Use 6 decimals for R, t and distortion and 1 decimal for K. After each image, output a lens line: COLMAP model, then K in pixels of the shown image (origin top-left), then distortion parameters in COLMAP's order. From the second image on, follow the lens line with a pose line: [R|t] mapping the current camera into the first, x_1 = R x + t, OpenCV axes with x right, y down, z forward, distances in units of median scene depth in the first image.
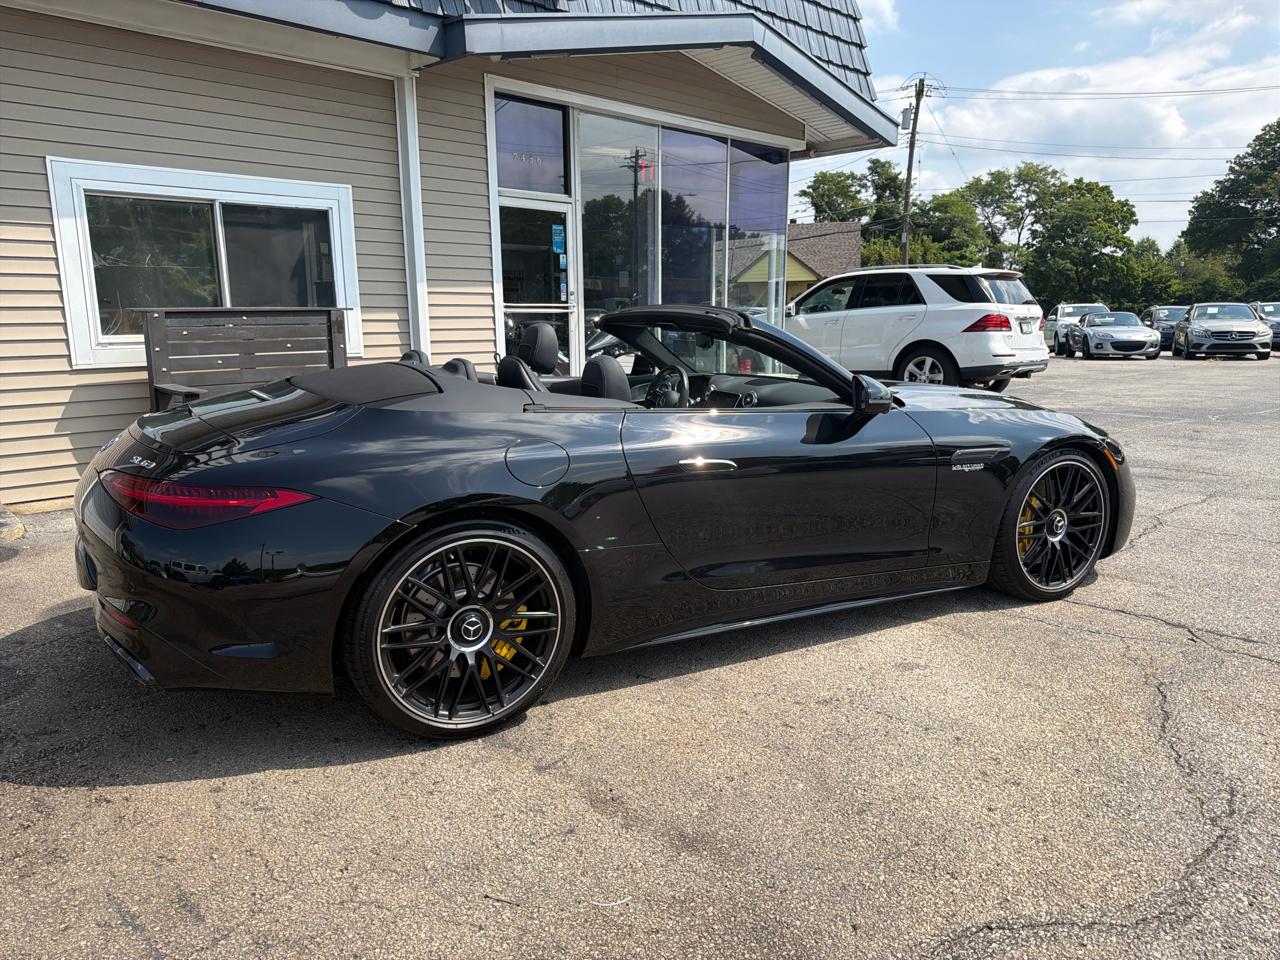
lens RADIAL K [[903.2, 0, 643.5], [0, 903.2, 487.8], [0, 0, 1]] dist [0.029915, -0.037156]
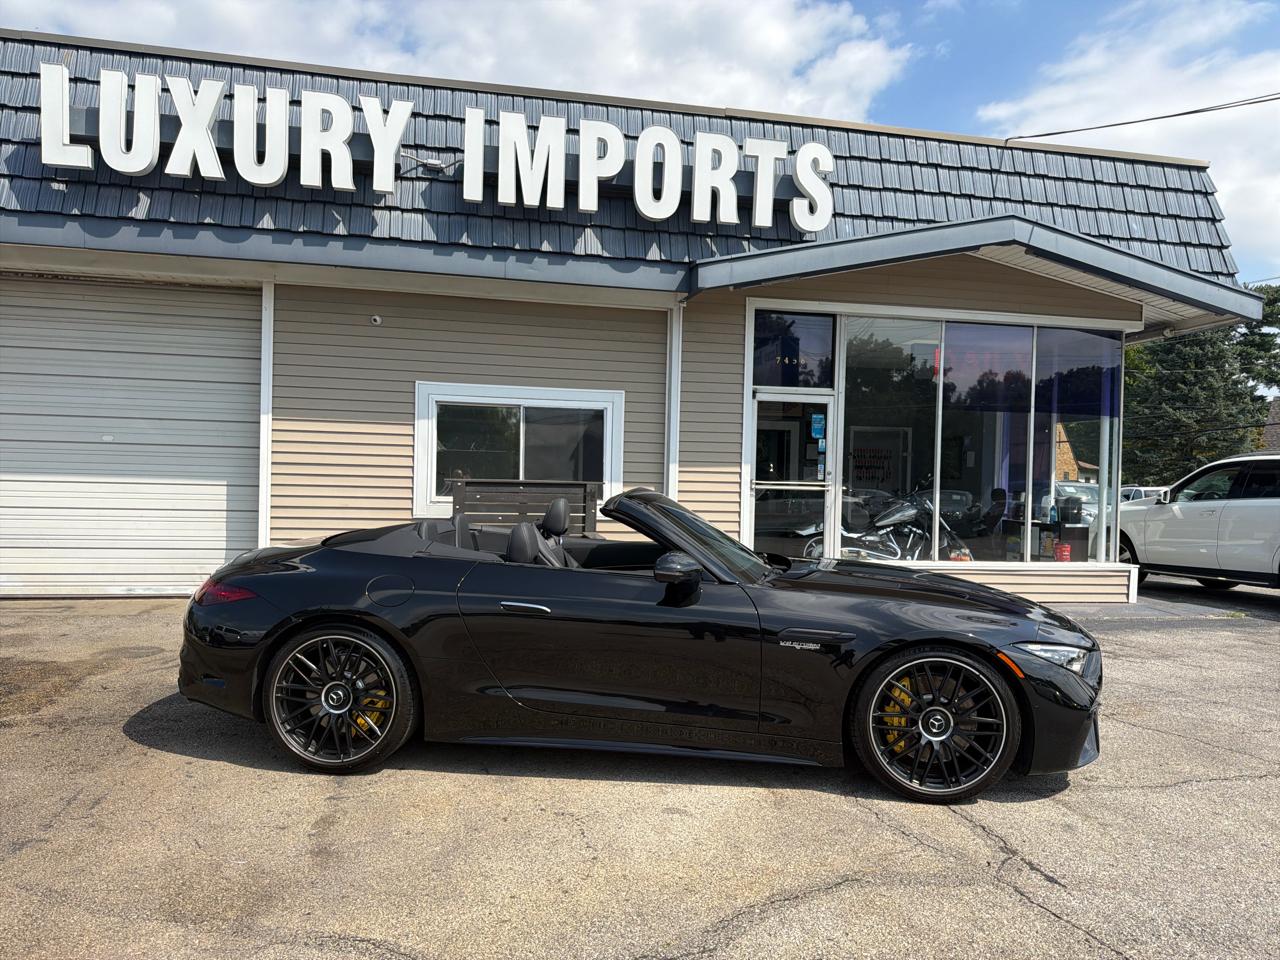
lens RADIAL K [[903.2, 0, 644.6], [0, 903.2, 474.8], [0, 0, 1]] dist [0.029915, -0.037156]
pose [[0.834292, 0.024772, -0.550767, 0.445764], [-0.134130, 0.978095, -0.159185, -0.014587], [0.534759, 0.206681, 0.819339, -0.017382]]
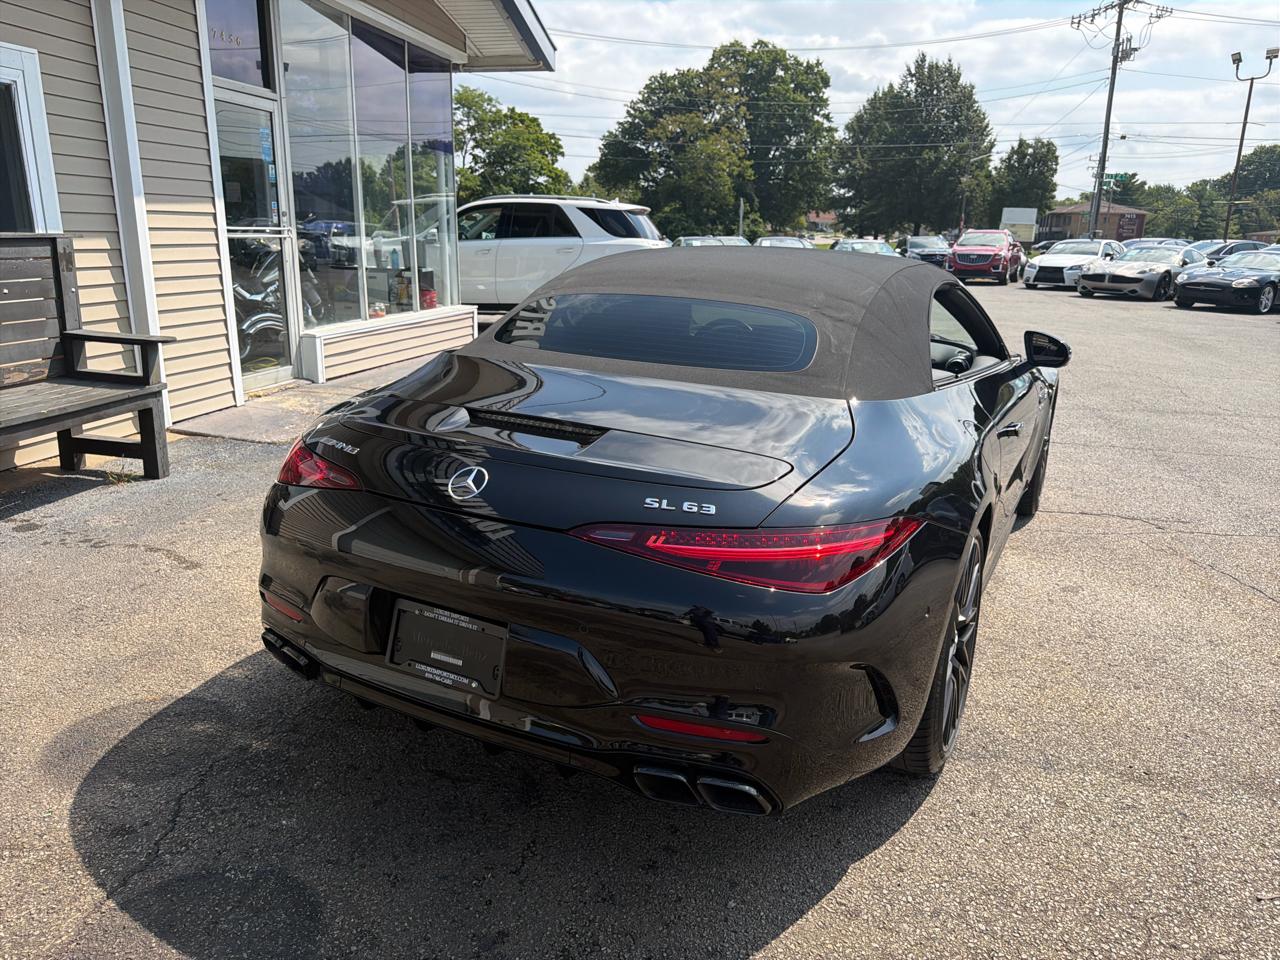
lens RADIAL K [[912.2, 0, 645.1], [0, 912.2, 480.3], [0, 0, 1]] dist [0.022067, -0.029734]
pose [[0.829982, -0.121703, 0.544352, -0.381435], [0.081037, 0.991862, 0.098196, -0.046901], [-0.551872, -0.037388, 0.833090, 0.178612]]
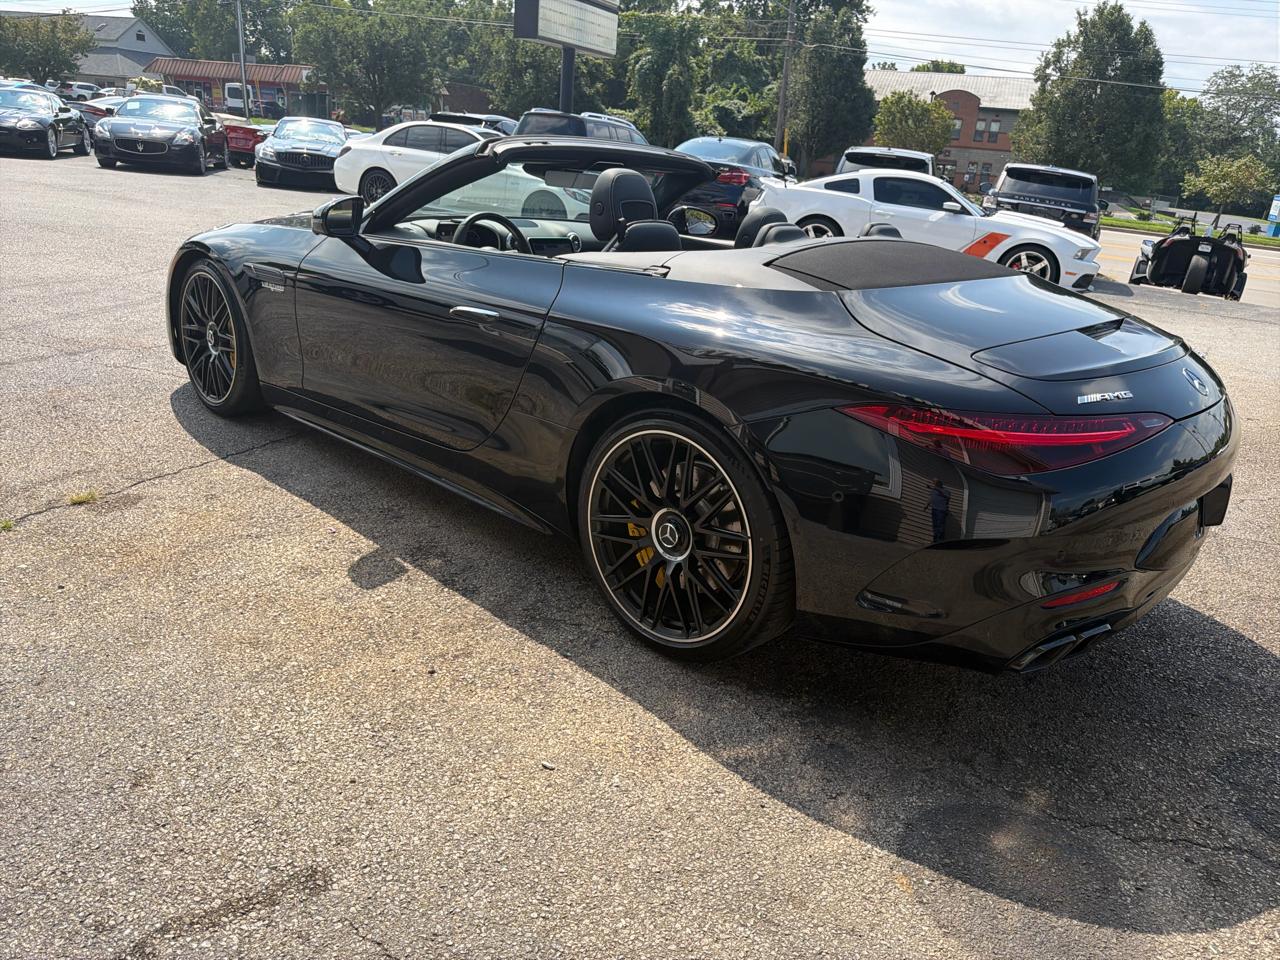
lens RADIAL K [[912.2, 0, 642.1], [0, 912.2, 471.6], [0, 0, 1]] dist [0.022067, -0.029734]
pose [[-0.315531, -0.342761, 0.884848, -0.526130], [0.112070, 0.912496, 0.393435, -0.153721], [-0.942274, 0.223306, -0.249507, 0.754282]]
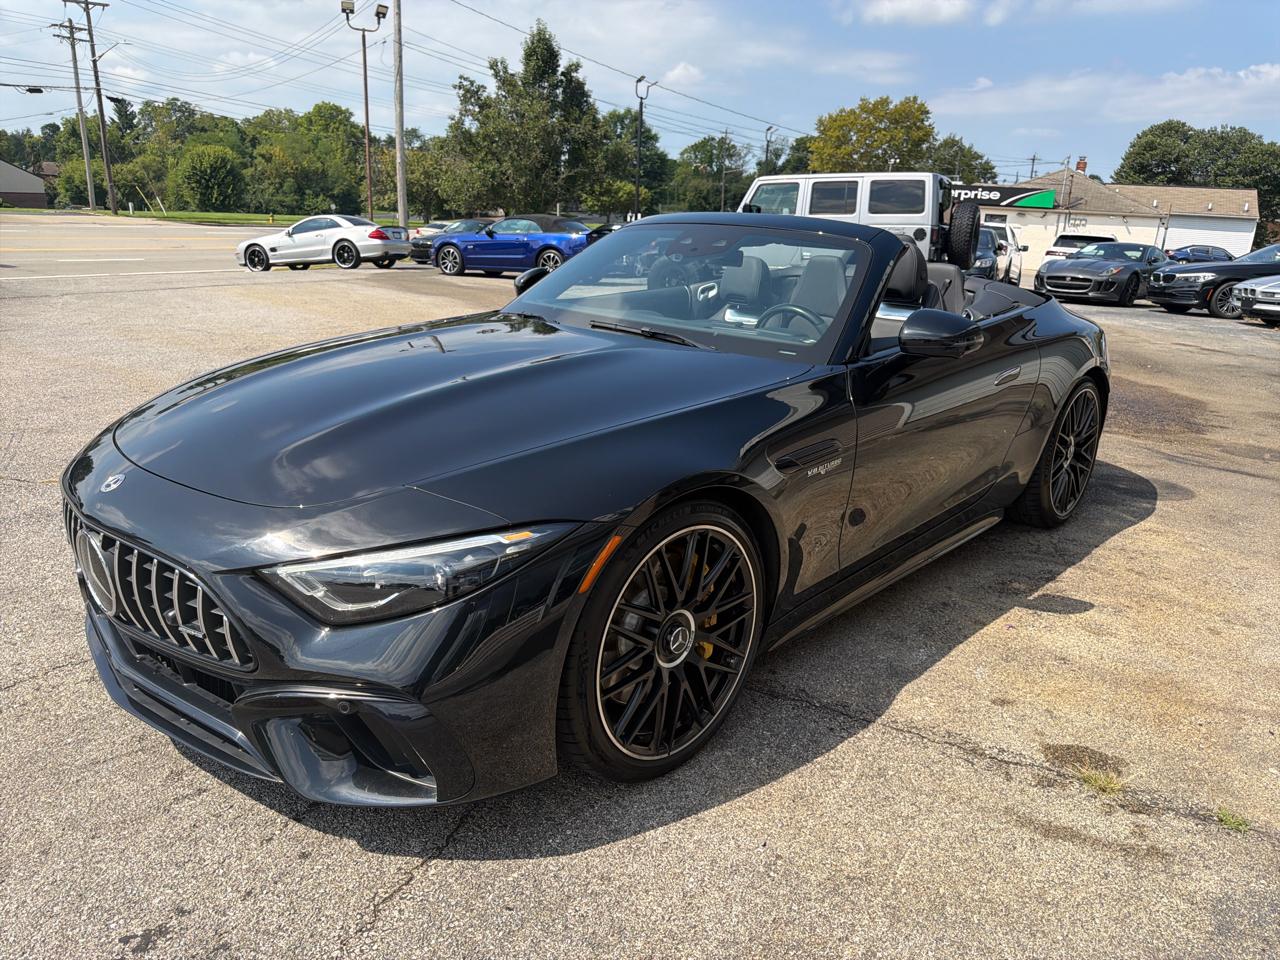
lens RADIAL K [[912.2, 0, 638.6], [0, 912.2, 478.0], [0, 0, 1]] dist [0.022067, -0.029734]
pose [[-0.949118, 0.051150, -0.310738, 0.258064], [-0.105562, 0.877961, 0.466949, -0.229095], [0.296701, 0.475992, -0.827889, 1.094663]]
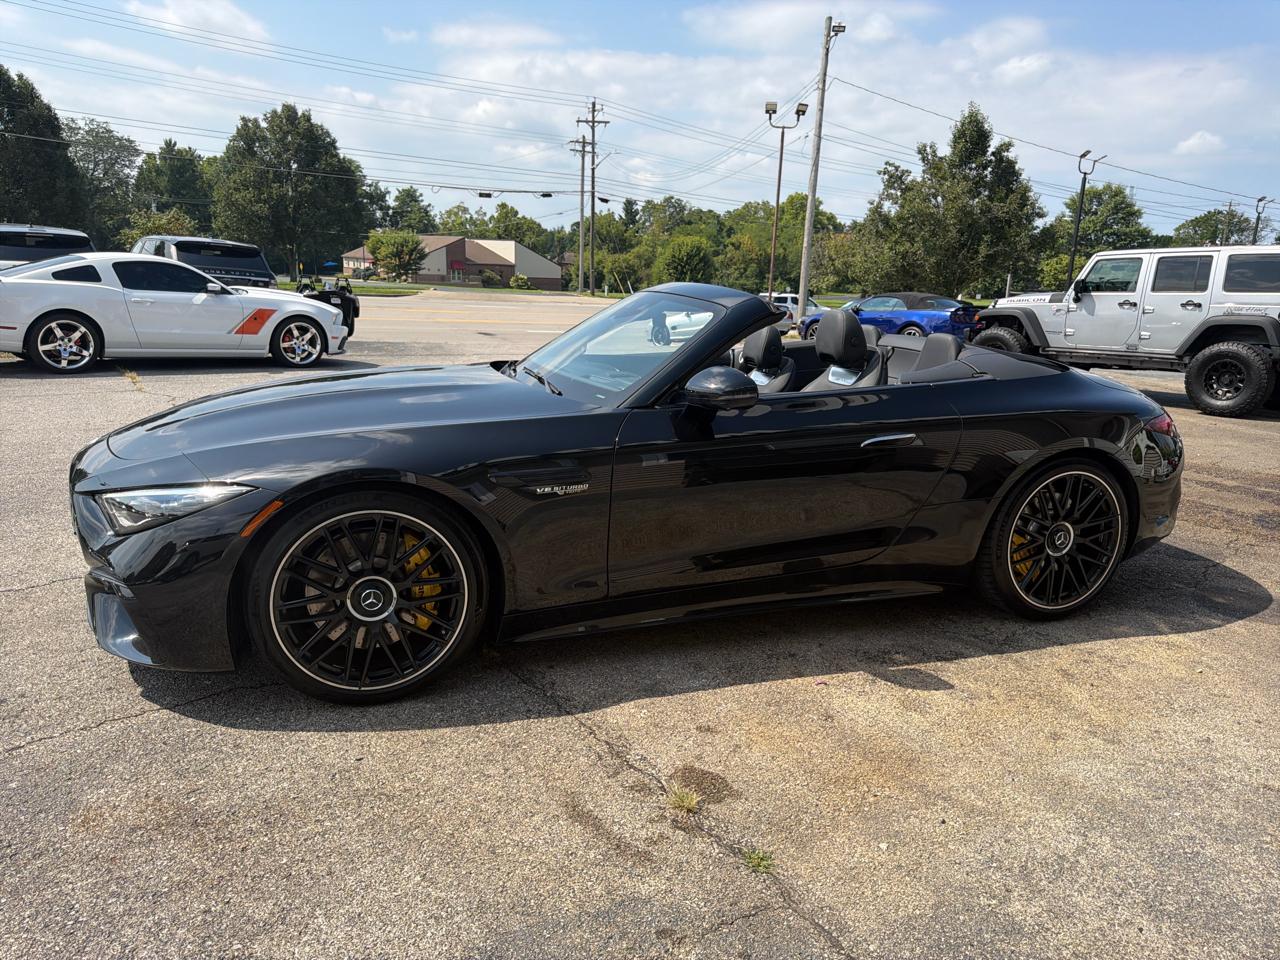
lens RADIAL K [[912.2, 0, 645.4], [0, 912.2, 478.6], [0, 0, 1]] dist [0.022067, -0.029734]
pose [[-0.986835, -0.071677, 0.144977, -0.039568], [-0.004443, 0.908100, 0.418729, -0.255763], [-0.161667, 0.412573, -0.896464, 1.193016]]
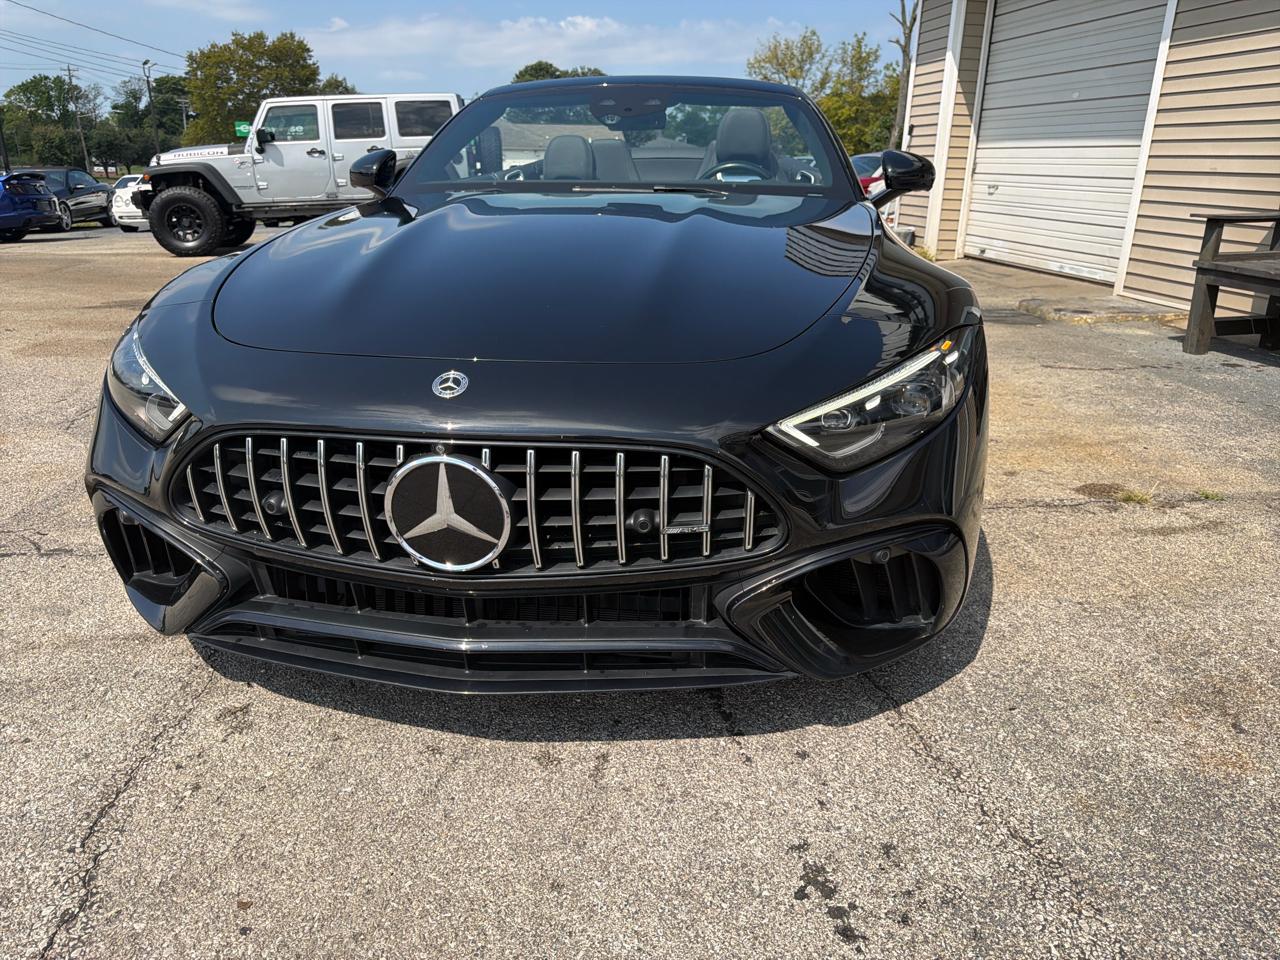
lens RADIAL K [[912.2, 0, 640.1], [0, 912.2, 482.4], [0, 0, 1]] dist [0.022067, -0.029734]
pose [[-0.592674, 0.261670, -0.761752, 0.475079], [-0.169768, 0.883924, 0.435725, -0.145601], [0.787347, 0.387564, -0.479456, 0.935300]]
